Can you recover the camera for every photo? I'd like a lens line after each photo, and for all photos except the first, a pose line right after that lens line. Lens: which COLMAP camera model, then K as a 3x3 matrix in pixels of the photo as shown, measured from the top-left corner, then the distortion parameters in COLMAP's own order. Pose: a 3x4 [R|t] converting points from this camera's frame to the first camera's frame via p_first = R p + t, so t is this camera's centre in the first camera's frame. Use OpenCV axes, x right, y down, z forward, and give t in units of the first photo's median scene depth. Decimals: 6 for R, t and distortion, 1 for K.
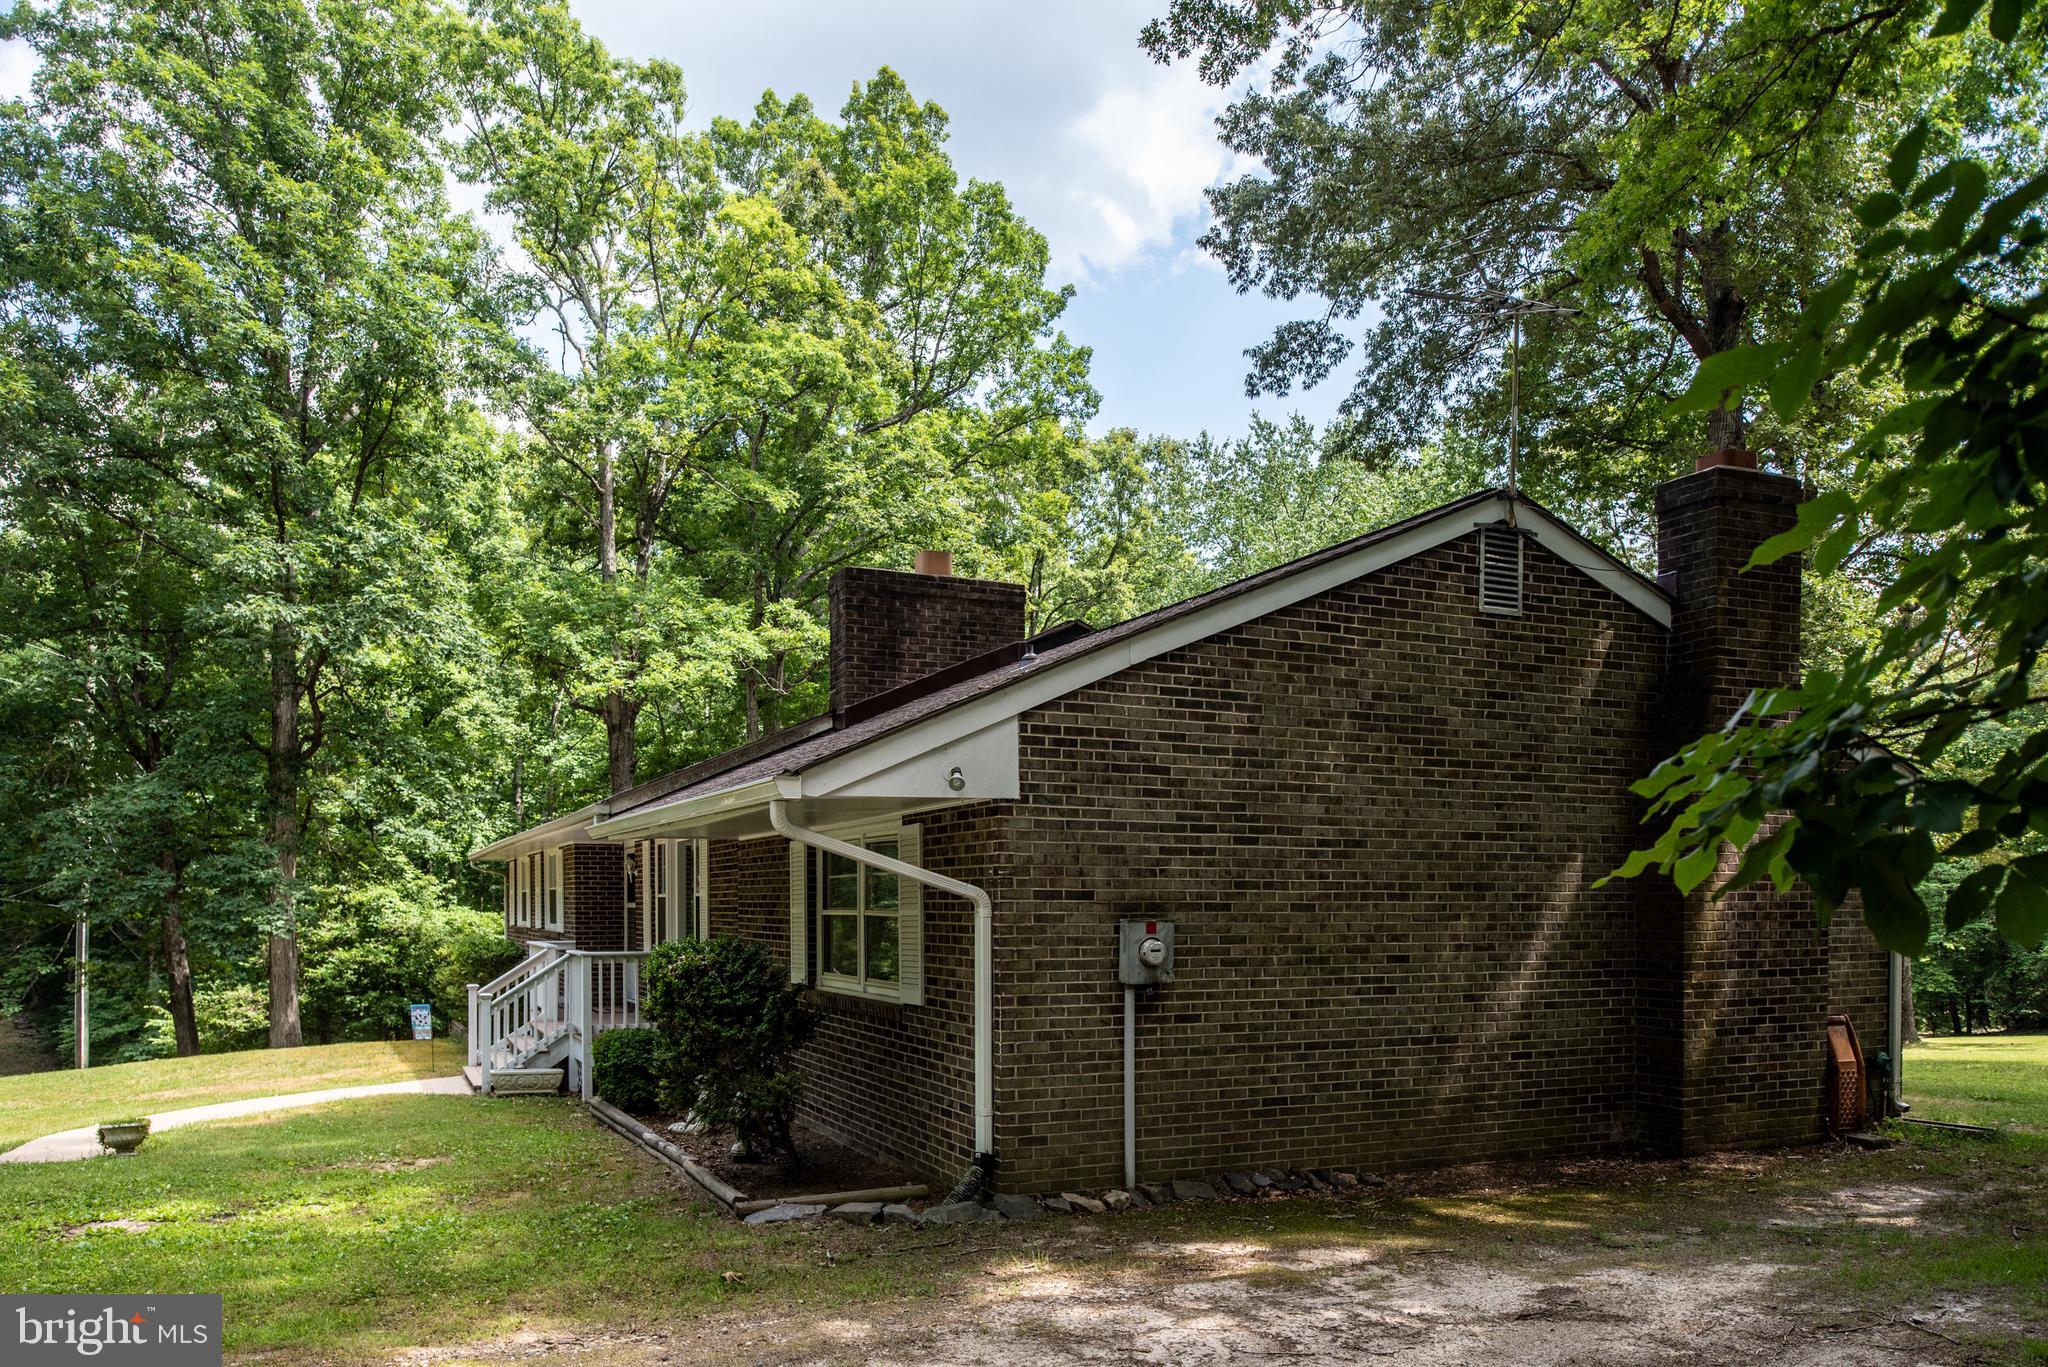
lens RADIAL K [[1466.7, 0, 1043.7], [0, 1466.7, 937.0], [0, 0, 1]] dist [-0.013922, -0.004839]
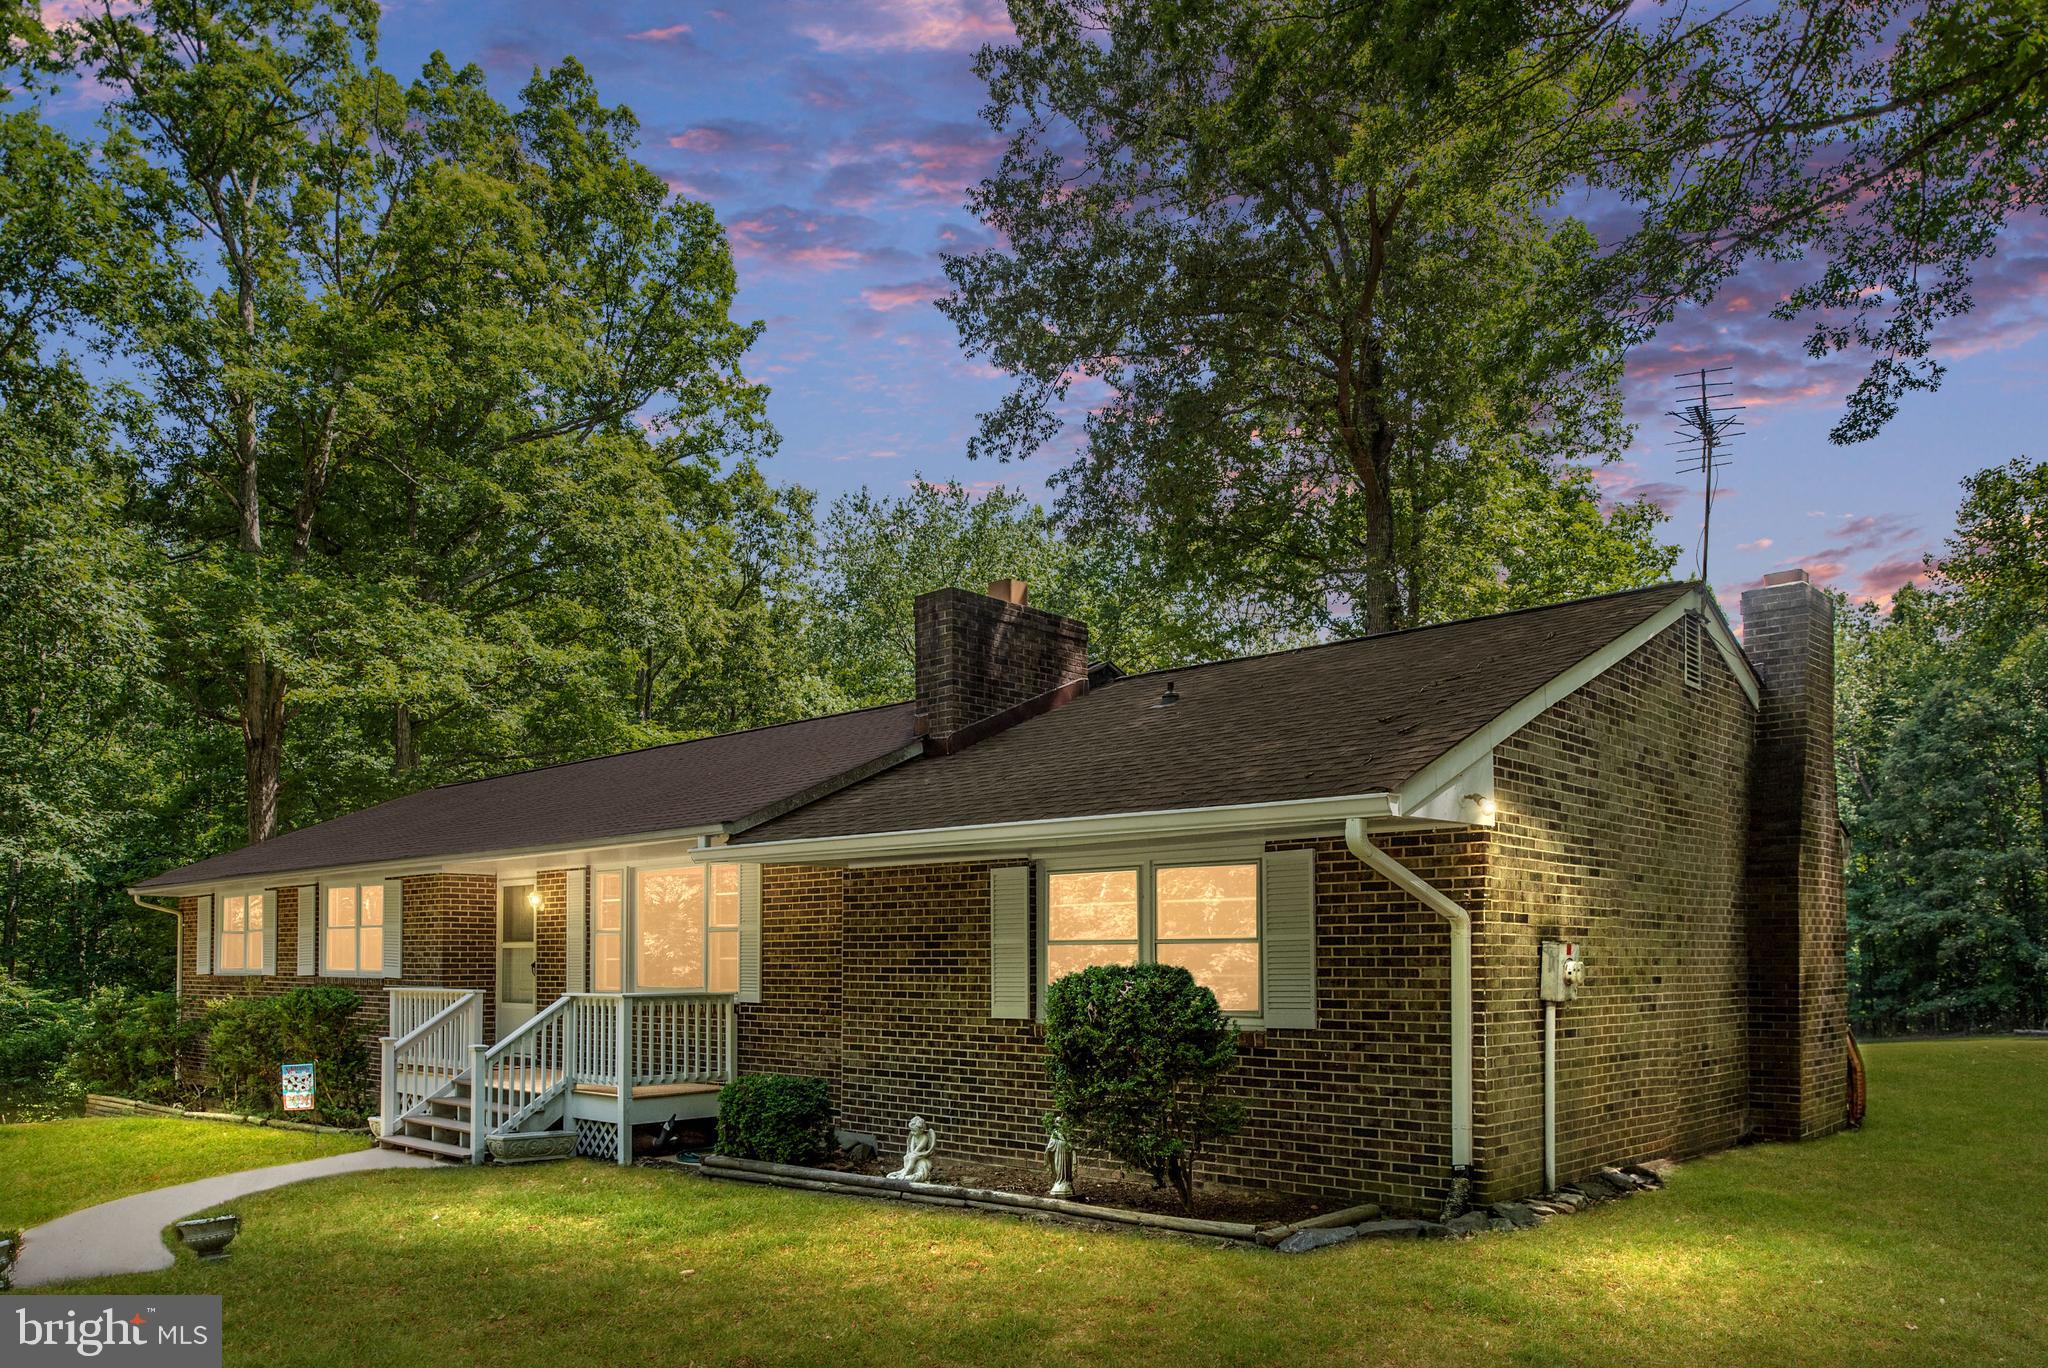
lens RADIAL K [[1466.7, 0, 1043.7], [0, 1466.7, 937.5], [0, 0, 1]] dist [-0.013922, -0.004839]
pose [[0.913200, 0.004636, 0.407486, -0.233845], [0.011900, 0.999205, -0.038037, 0.007064], [-0.407338, 0.039584, 0.912419, 0.053603]]
